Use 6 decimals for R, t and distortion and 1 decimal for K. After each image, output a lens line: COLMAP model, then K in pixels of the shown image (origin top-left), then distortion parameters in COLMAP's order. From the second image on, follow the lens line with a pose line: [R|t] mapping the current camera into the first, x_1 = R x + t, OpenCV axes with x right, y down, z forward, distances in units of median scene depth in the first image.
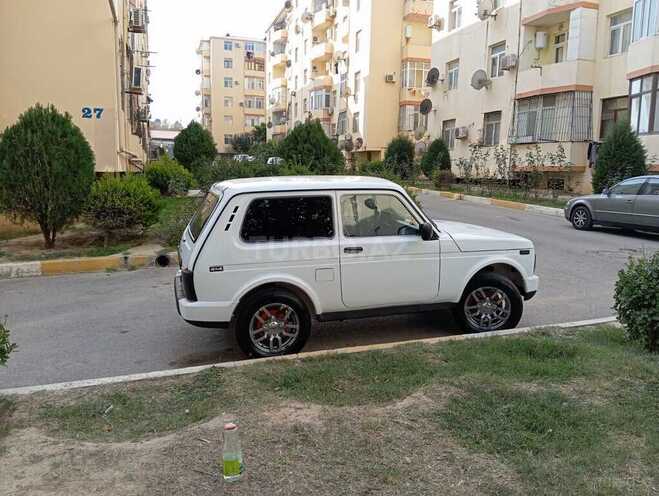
lens RADIAL K [[539.6, 0, 331.3], [0, 539.6, 246.4], [0, 0, 1]] dist [0.096616, -0.190316]
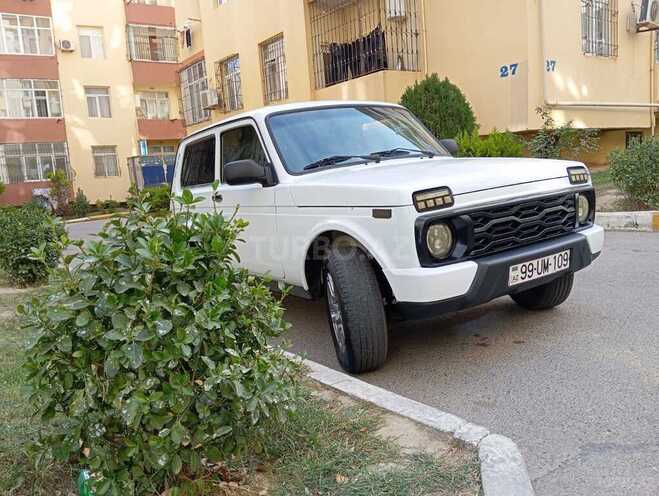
lens RADIAL K [[539.6, 0, 331.3], [0, 539.6, 246.4], [0, 0, 1]] dist [0.096616, -0.190316]
pose [[0.297383, 0.091921, -0.950323, 0.790220], [-0.050805, 0.995468, 0.080389, 0.003744], [0.953406, 0.024375, 0.300705, 0.816707]]
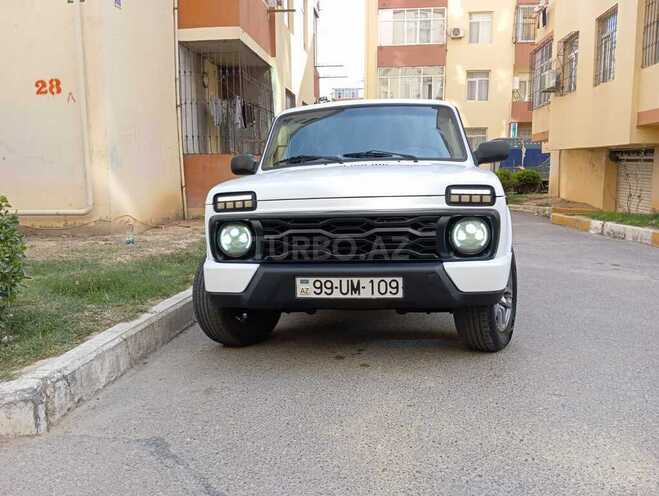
lens RADIAL K [[539.6, 0, 331.3], [0, 539.6, 246.4], [0, 0, 1]] dist [0.096616, -0.190316]
pose [[-0.412591, 0.115200, -0.903603, 0.798626], [-0.124635, 0.975503, 0.181276, -0.066276], [0.902350, 0.187413, -0.388126, 1.324195]]
